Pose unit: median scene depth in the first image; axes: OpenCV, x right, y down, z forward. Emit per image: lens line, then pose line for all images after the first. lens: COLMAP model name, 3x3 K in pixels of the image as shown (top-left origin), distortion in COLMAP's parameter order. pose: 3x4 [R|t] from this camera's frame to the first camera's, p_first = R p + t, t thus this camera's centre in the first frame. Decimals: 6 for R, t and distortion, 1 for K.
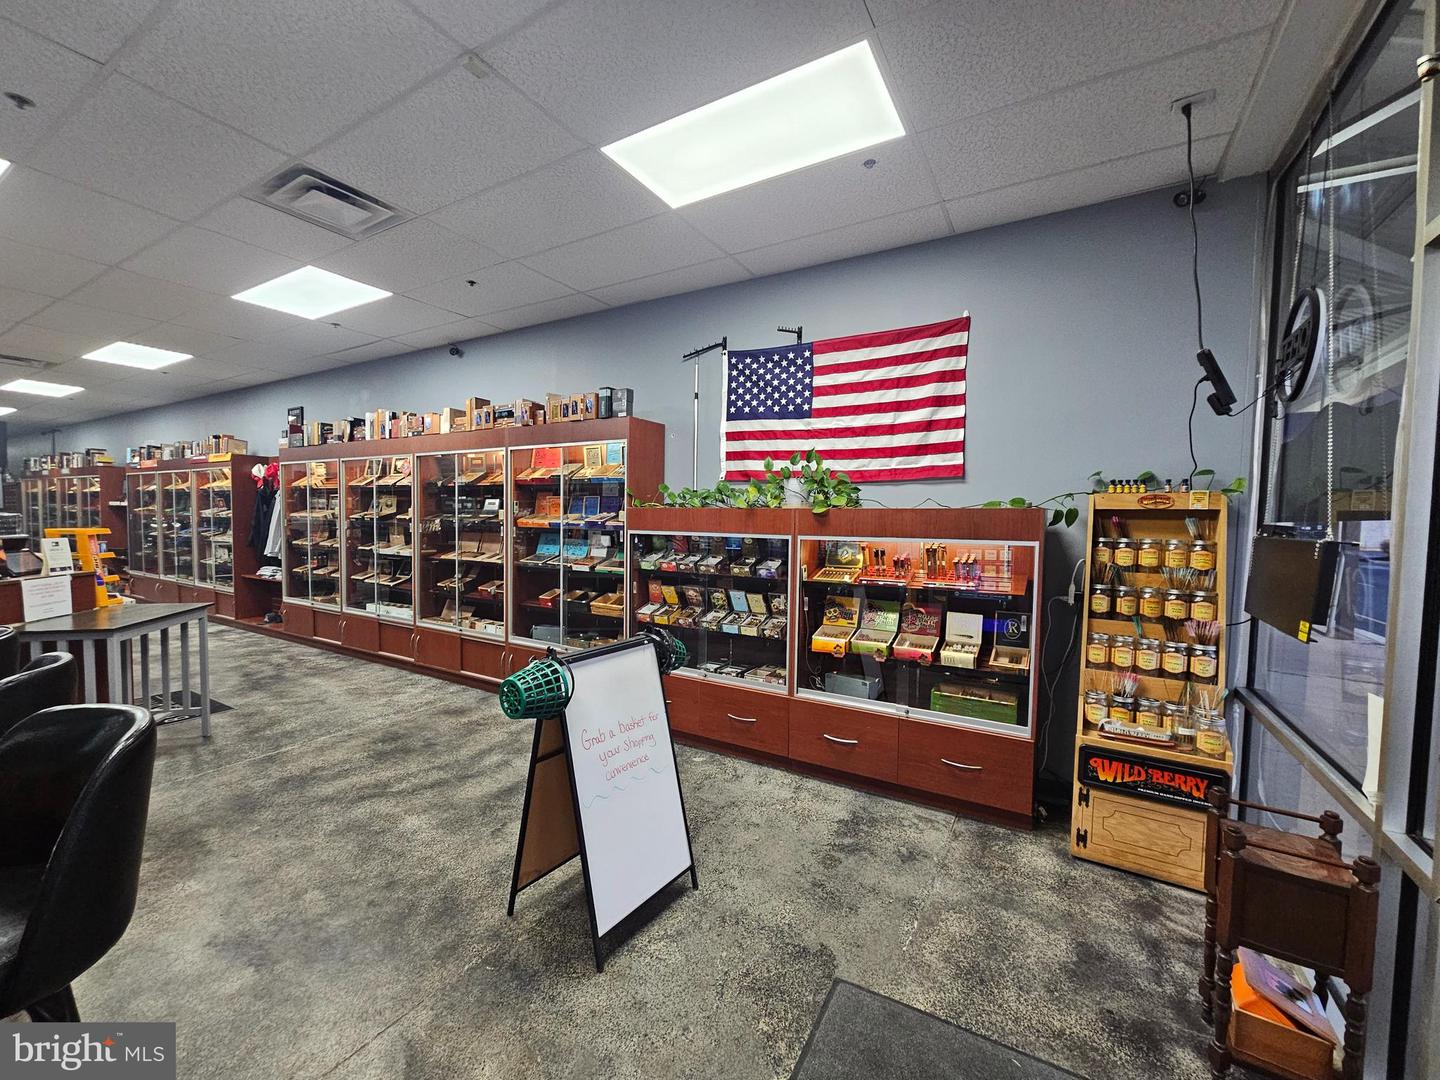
lens RADIAL K [[588.9, 0, 713.9], [0, 588.9, 543.9], [0, 0, 1]] dist [0.006060, 0.000212]
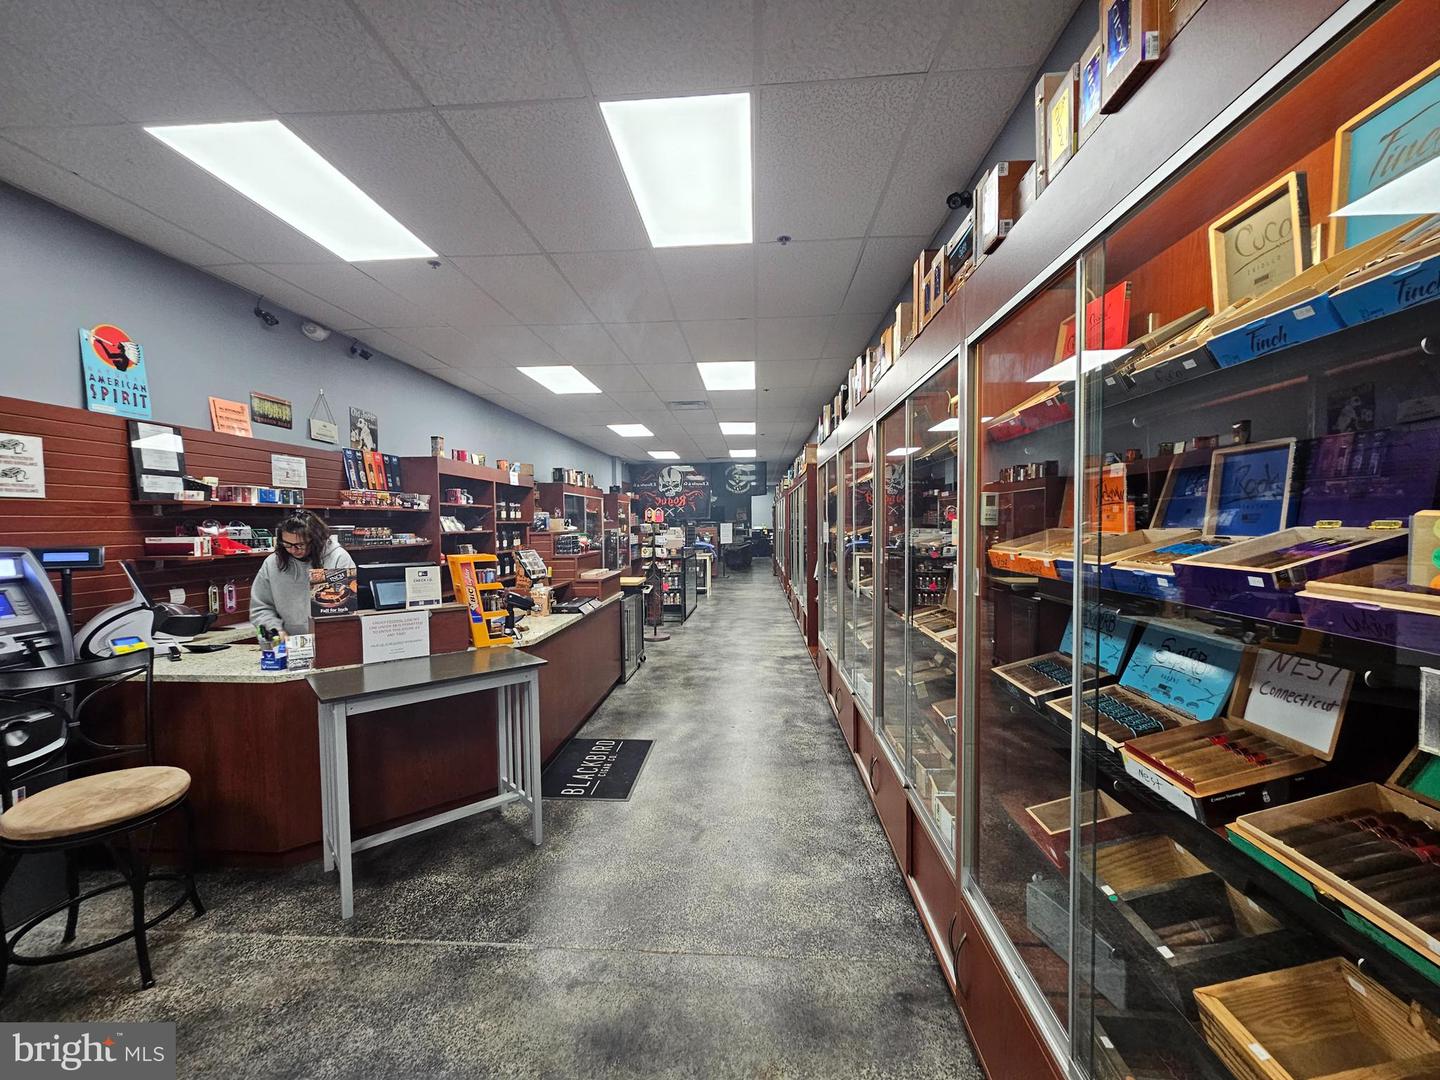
lens RADIAL K [[588.9, 0, 713.9], [0, 588.9, 543.9], [0, 0, 1]] dist [0.006060, 0.000212]
pose [[0.446287, 0.012932, -0.894796, -0.118131], [-0.024953, 0.999687, 0.002003, -0.047478], [0.894542, 0.021434, 0.446470, 0.841594]]
